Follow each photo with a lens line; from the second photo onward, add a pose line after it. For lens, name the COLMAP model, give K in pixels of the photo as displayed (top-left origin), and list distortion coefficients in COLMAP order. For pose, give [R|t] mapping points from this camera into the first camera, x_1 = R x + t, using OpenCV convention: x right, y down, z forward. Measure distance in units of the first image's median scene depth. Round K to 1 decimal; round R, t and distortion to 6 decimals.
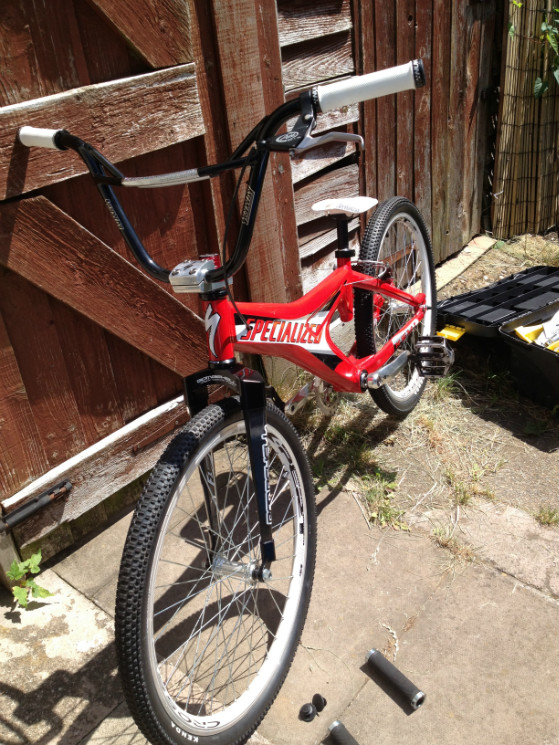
lens RADIAL K [[694.3, 0, 279.5], [0, 694.3, 372.5], [0, 0, 1]] dist [0.148300, -0.378749]
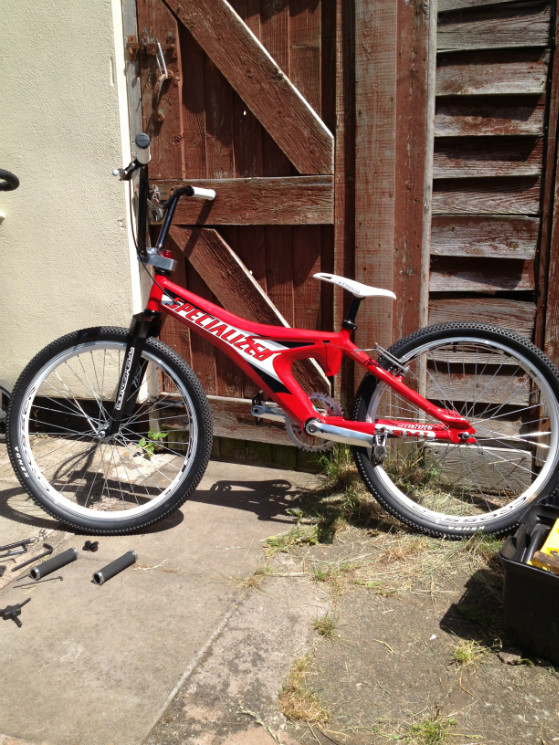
lens RADIAL K [[694.3, 0, 279.5], [0, 694.3, 372.5], [0, 0, 1]] dist [0.148300, -0.378749]
pose [[0.334674, 0.283458, -0.898691, 1.242606], [-0.518071, 0.851973, 0.075792, -0.138785], [0.787144, 0.440220, 0.431984, 0.448458]]
